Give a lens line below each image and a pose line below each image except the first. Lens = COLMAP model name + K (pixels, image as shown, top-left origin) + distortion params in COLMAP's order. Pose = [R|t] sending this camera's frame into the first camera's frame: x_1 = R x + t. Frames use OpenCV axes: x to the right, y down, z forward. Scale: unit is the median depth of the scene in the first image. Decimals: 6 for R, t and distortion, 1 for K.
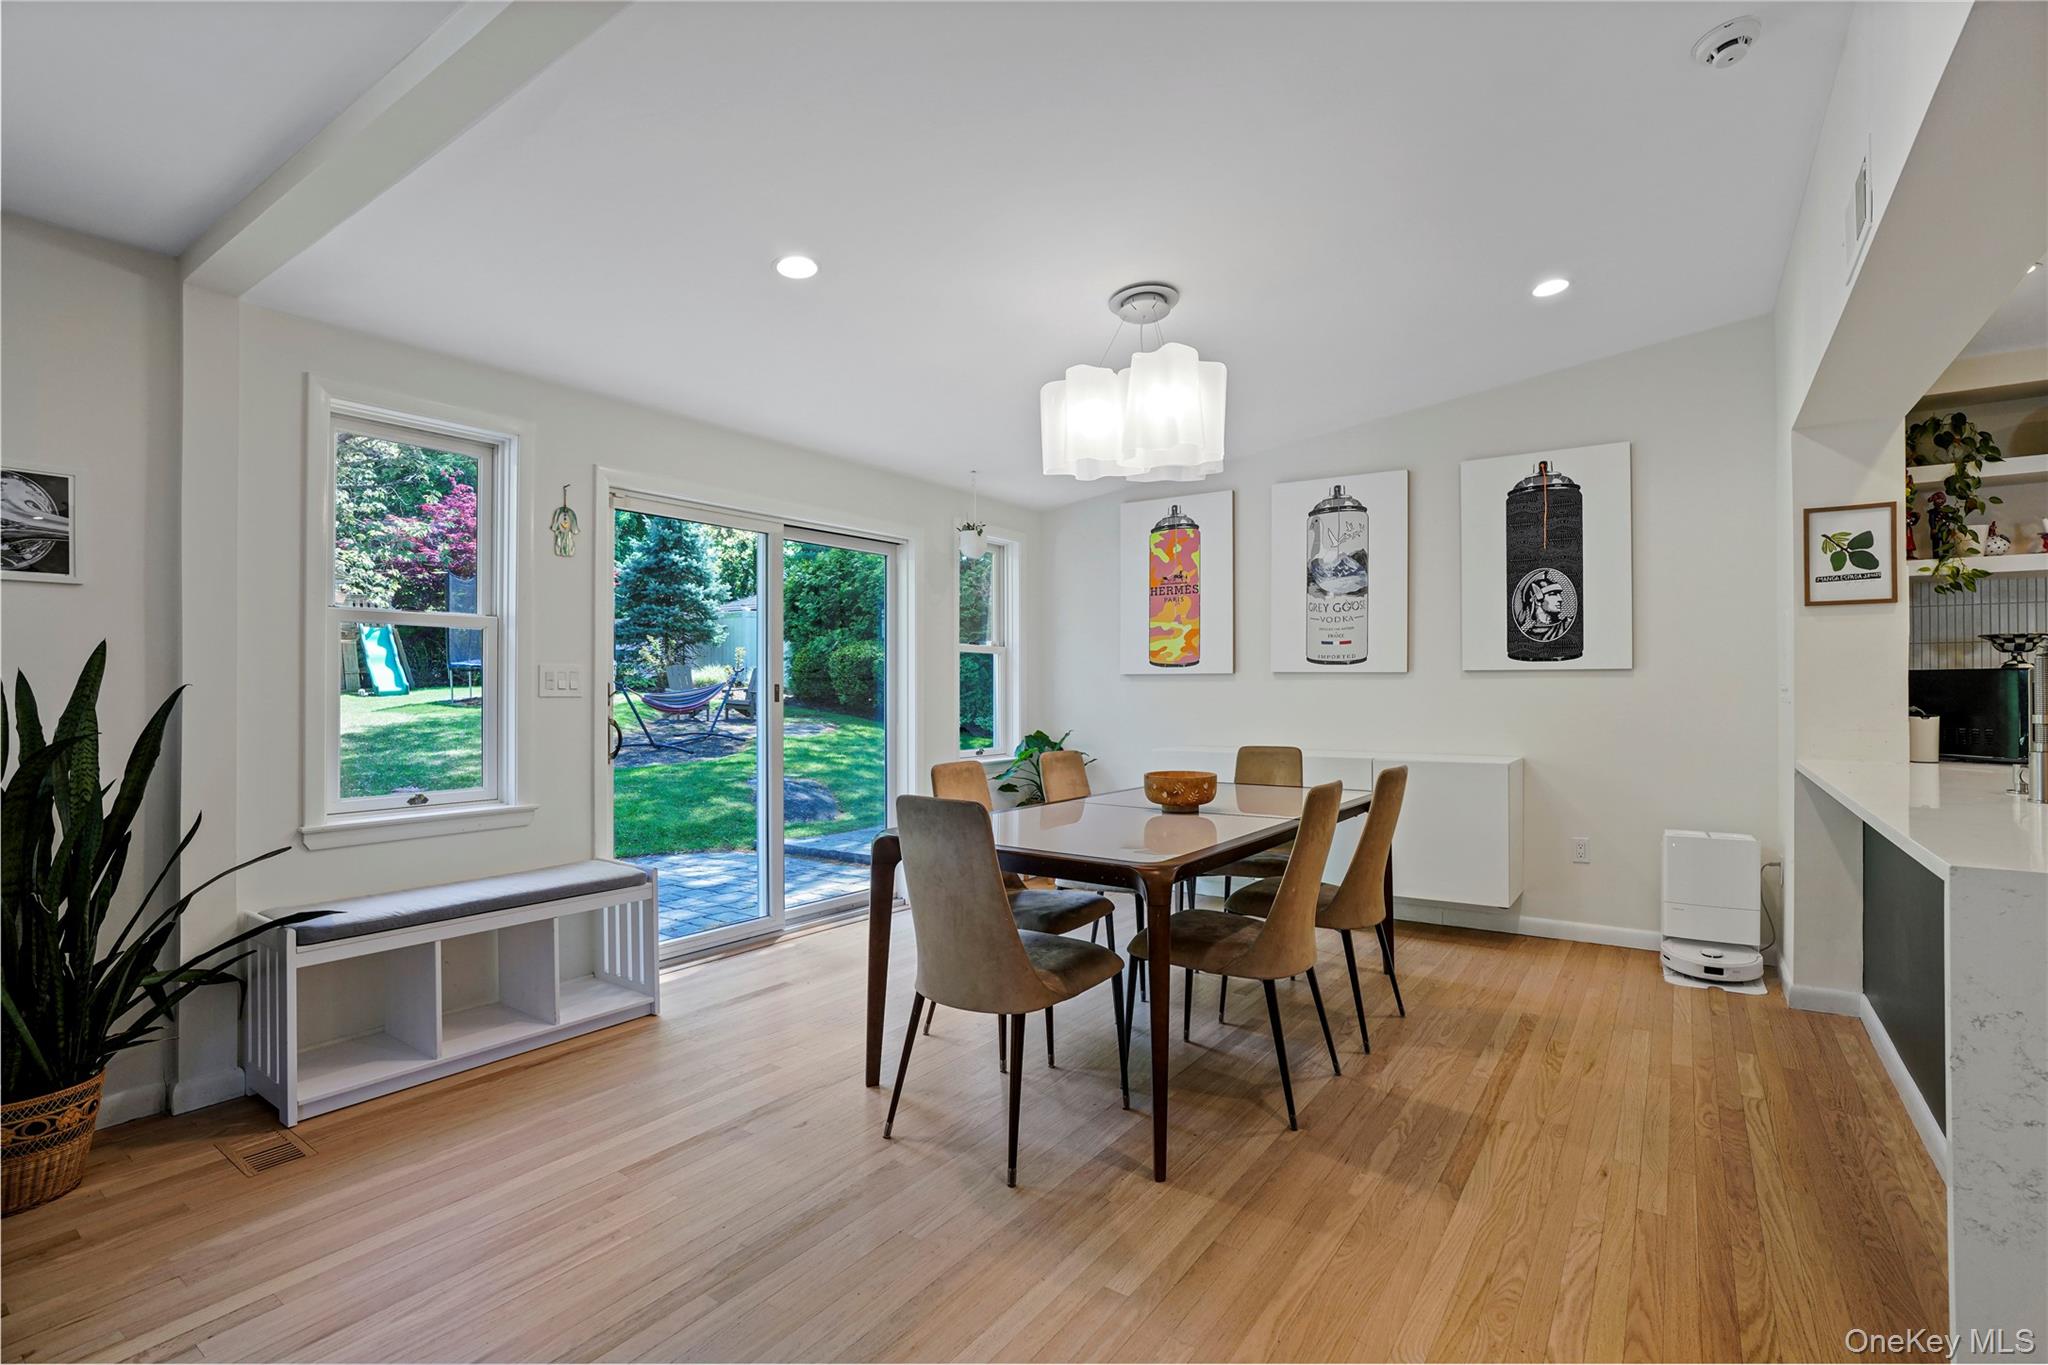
lens RADIAL K [[954.6, 0, 1054.8], [0, 954.6, 684.7], [0, 0, 1]] dist [-0.038869, 0.001168]
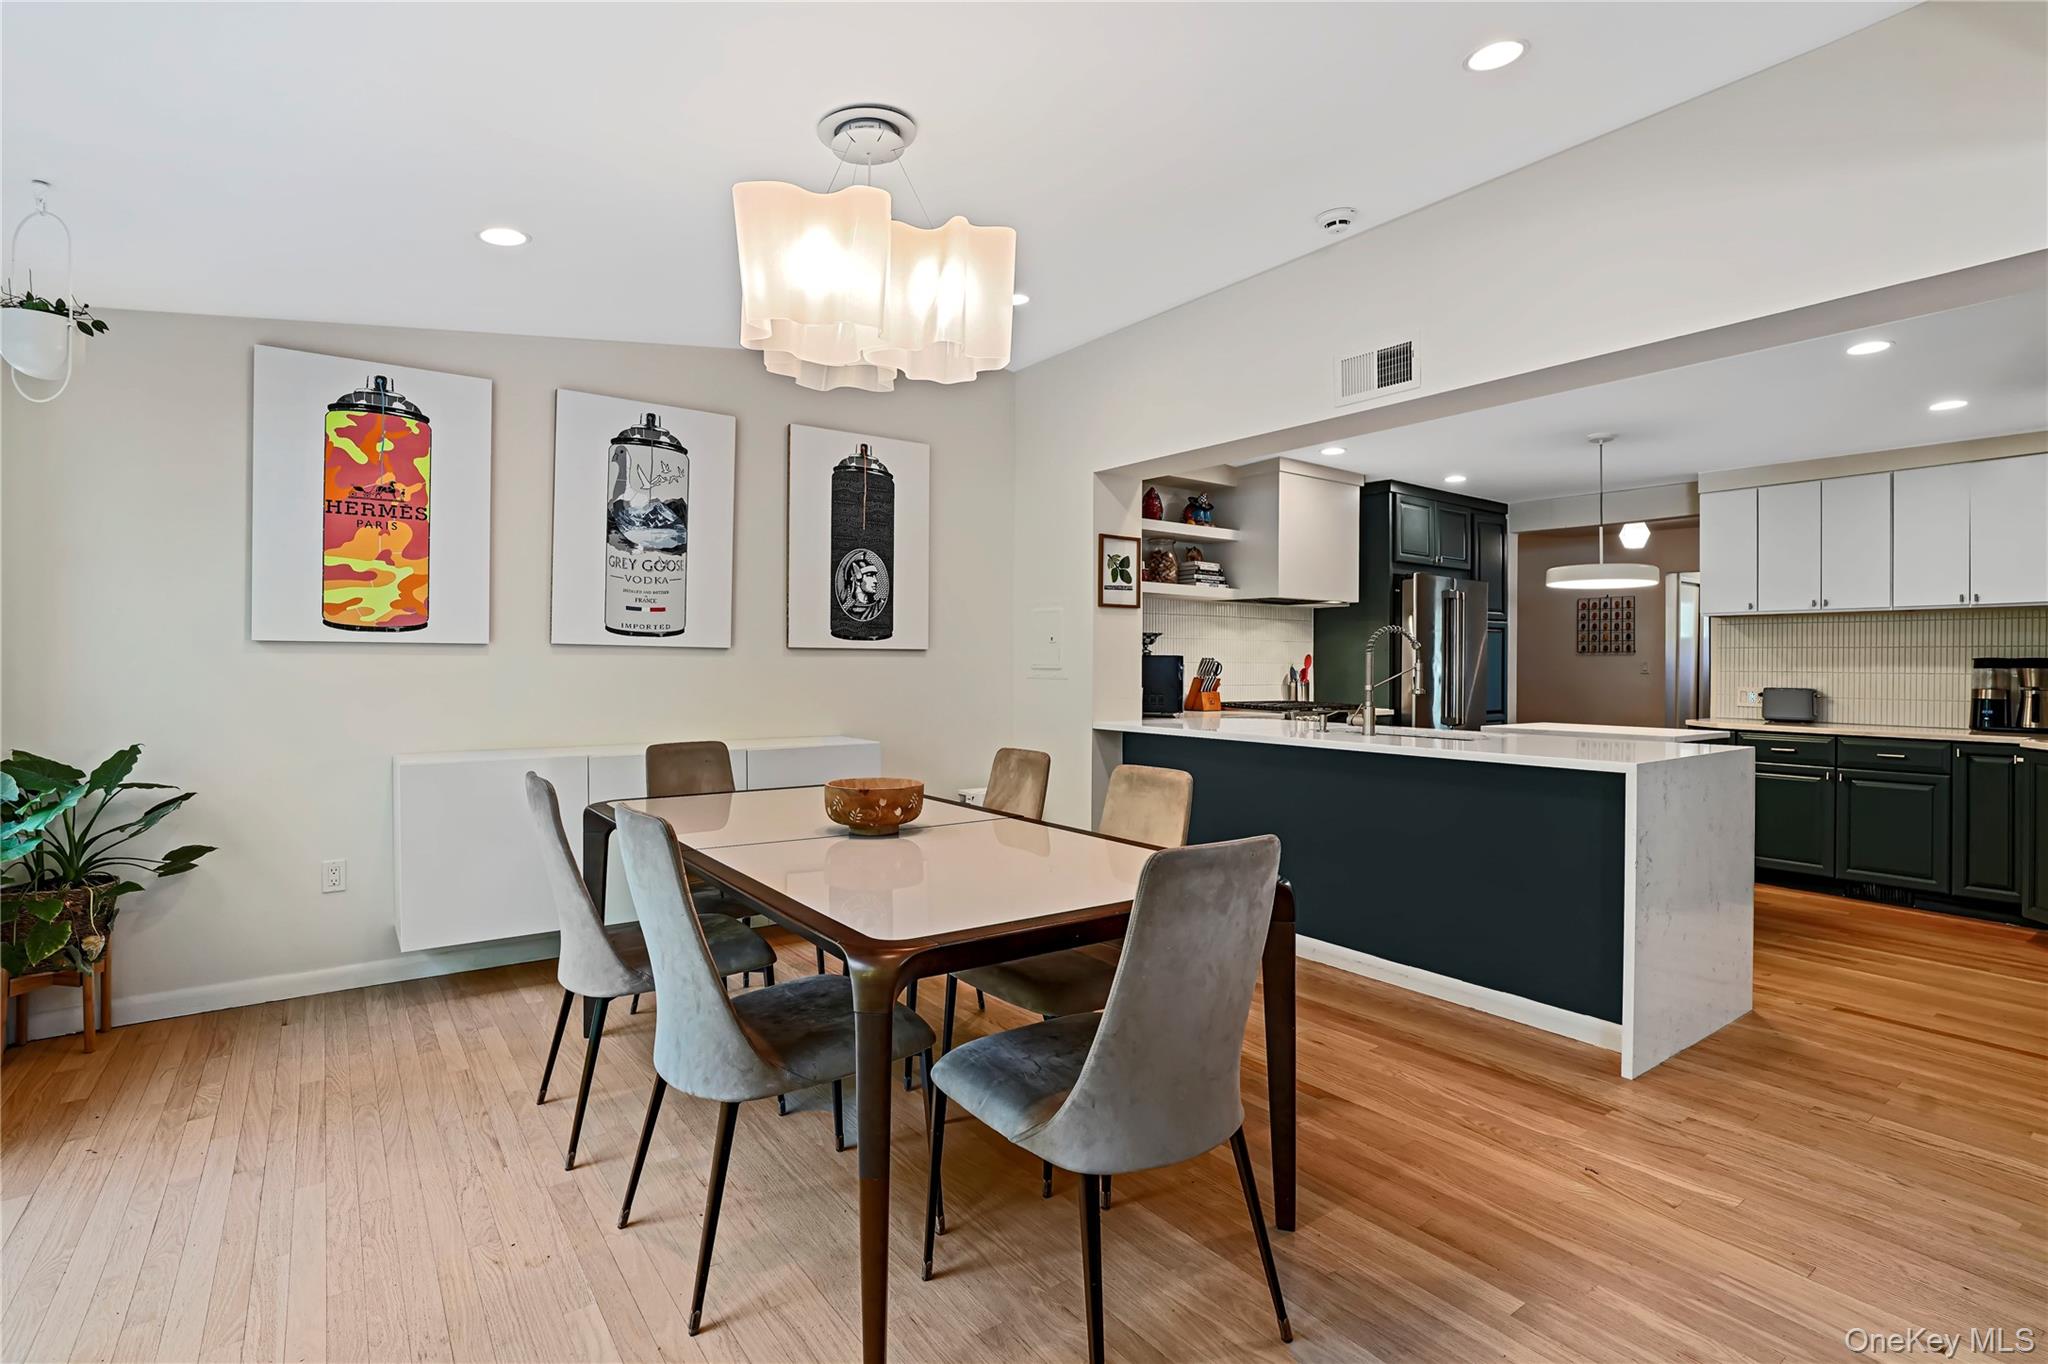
lens RADIAL K [[954.6, 0, 1054.8], [0, 954.6, 684.2], [0, 0, 1]] dist [-0.038869, 0.001168]
pose [[0.328454, -0.019678, 0.944315, -0.389186], [-0.009906, 0.999656, 0.024277, -0.003944], [-0.944468, -0.017328, 0.328147, 0.458047]]
